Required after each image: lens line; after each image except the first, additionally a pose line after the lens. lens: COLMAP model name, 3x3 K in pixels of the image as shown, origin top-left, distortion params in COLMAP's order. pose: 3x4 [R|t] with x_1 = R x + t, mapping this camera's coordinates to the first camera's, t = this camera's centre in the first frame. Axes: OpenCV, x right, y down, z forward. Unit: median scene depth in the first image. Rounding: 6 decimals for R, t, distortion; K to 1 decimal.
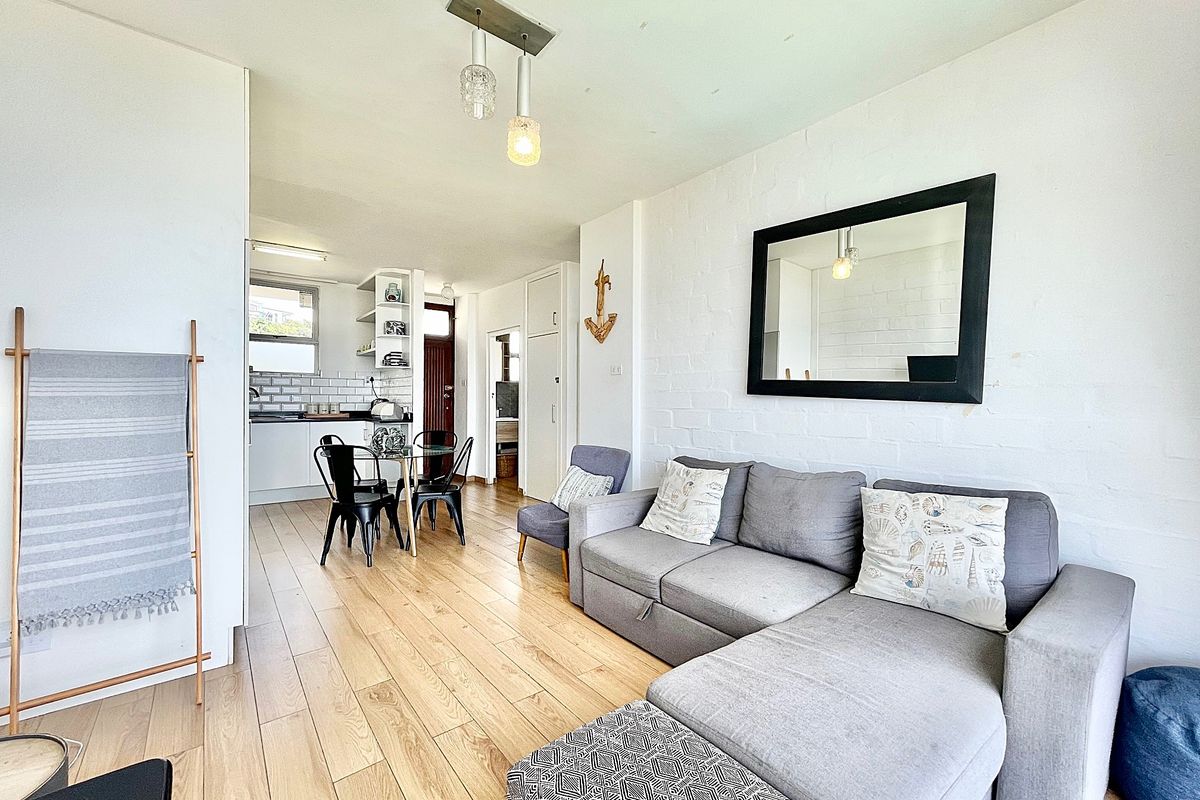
lens RADIAL K [[498.5, 0, 600.0], [0, 498.5, 400.0], [0, 0, 1]] dist [0.000581, 0.000224]
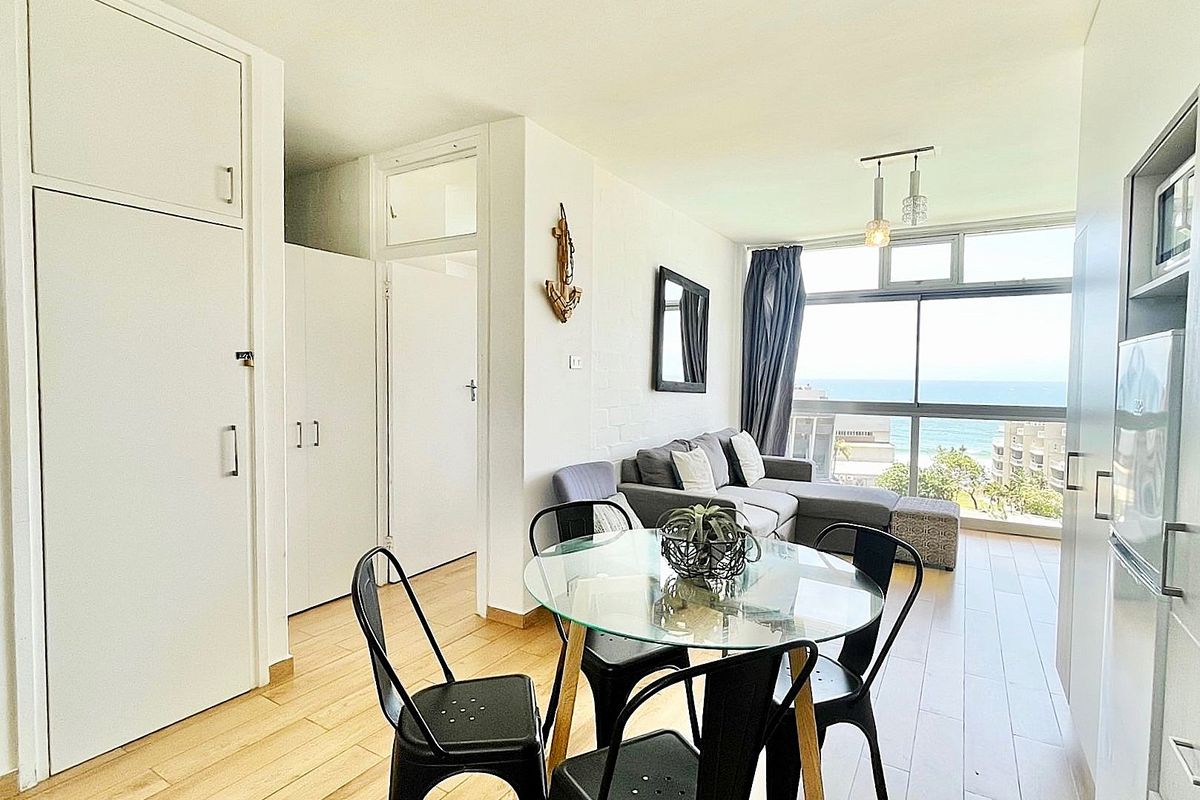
lens RADIAL K [[603.0, 0, 600.0], [0, 603.0, 400.0], [0, 0, 1]] dist [0.000516, -0.000656]
pose [[-0.336517, -0.050602, 0.940317, -1.060487], [-0.012548, 0.998707, 0.049253, -0.060199], [-0.941594, 0.004776, -0.336717, 1.578539]]
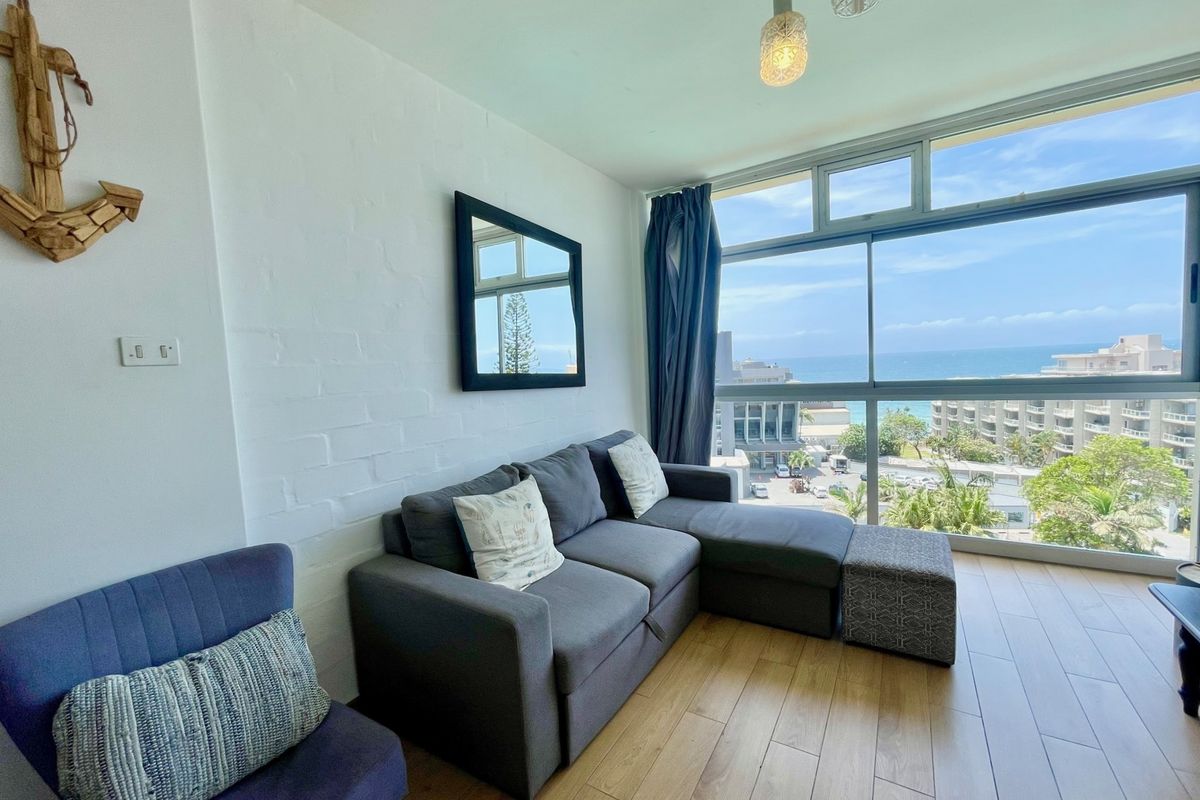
lens RADIAL K [[498.5, 0, 600.0], [0, 498.5, 400.0], [0, 0, 1]] dist [0.000581, 0.000224]
pose [[-0.331731, -0.056149, 0.941702, -0.515609], [0.047209, 0.995988, 0.076016, -0.046554], [-0.942192, 0.069674, -0.327749, 1.003132]]
